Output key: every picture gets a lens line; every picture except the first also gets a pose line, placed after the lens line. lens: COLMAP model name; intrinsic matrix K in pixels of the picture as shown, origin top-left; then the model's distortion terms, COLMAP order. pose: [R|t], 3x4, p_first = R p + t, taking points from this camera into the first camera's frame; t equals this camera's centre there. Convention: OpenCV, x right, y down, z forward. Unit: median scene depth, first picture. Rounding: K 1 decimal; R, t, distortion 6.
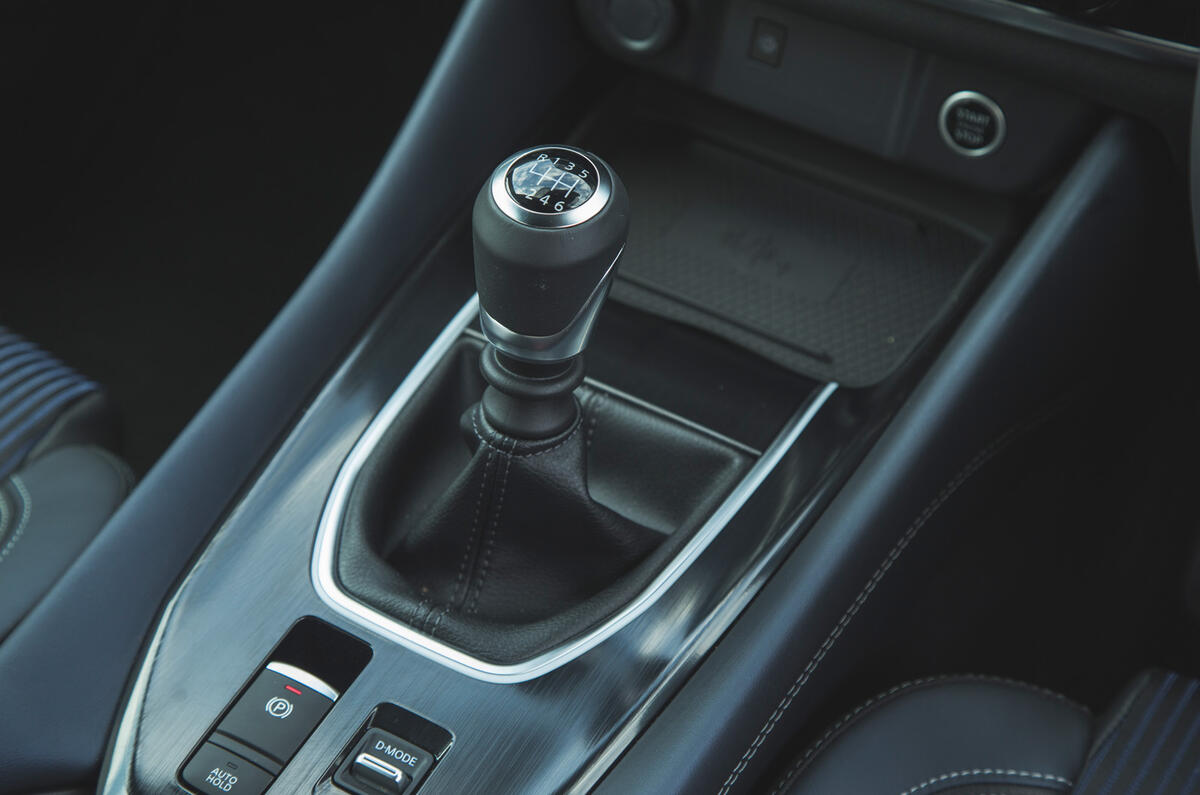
lens RADIAL K [[2539.2, 0, 600.0], [0, 2539.2, 397.5], [0, 0, 1]] dist [0.340599, 0.375891]
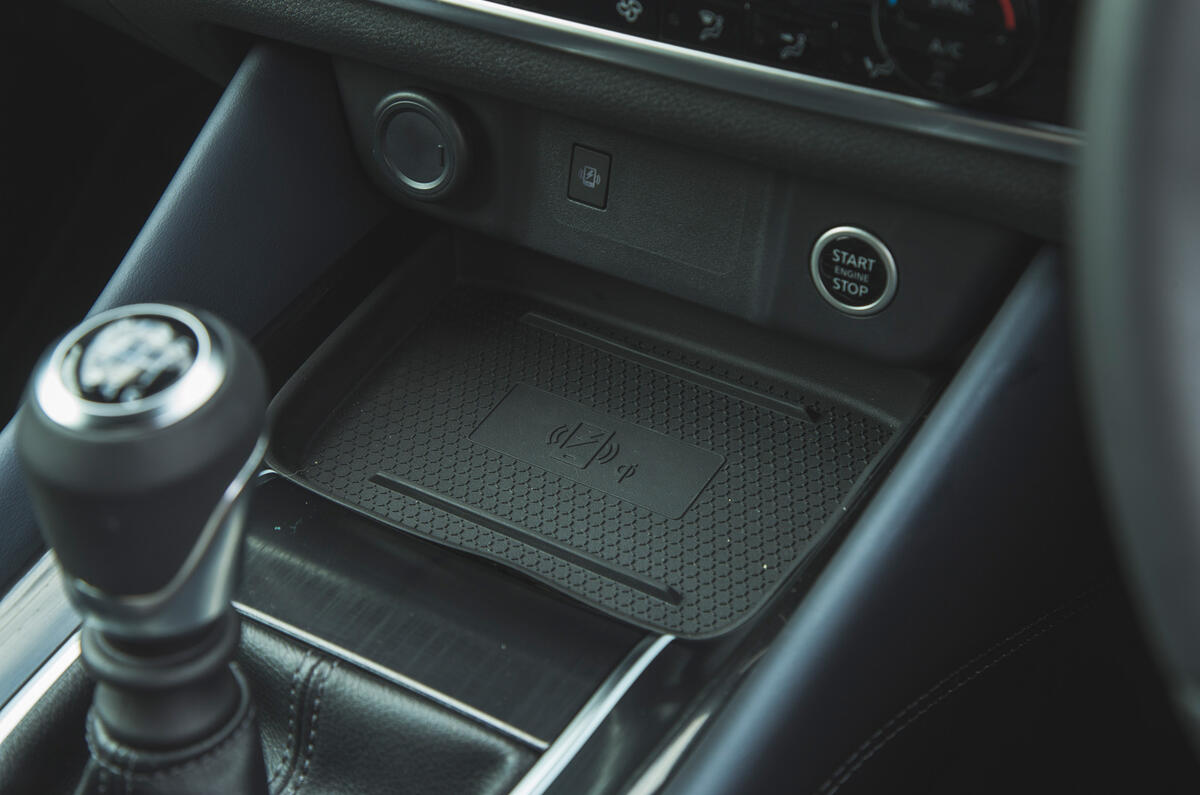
lens RADIAL K [[2150.9, 0, 600.0], [0, 2150.9, 397.5], [0, 0, 1]] dist [0.353706, -0.015447]
pose [[0.997193, -0.031407, -0.067966, 0.157529], [0.025802, 0.996313, -0.081819, -0.030699], [0.070285, 0.079836, 0.994327, 0.538393]]
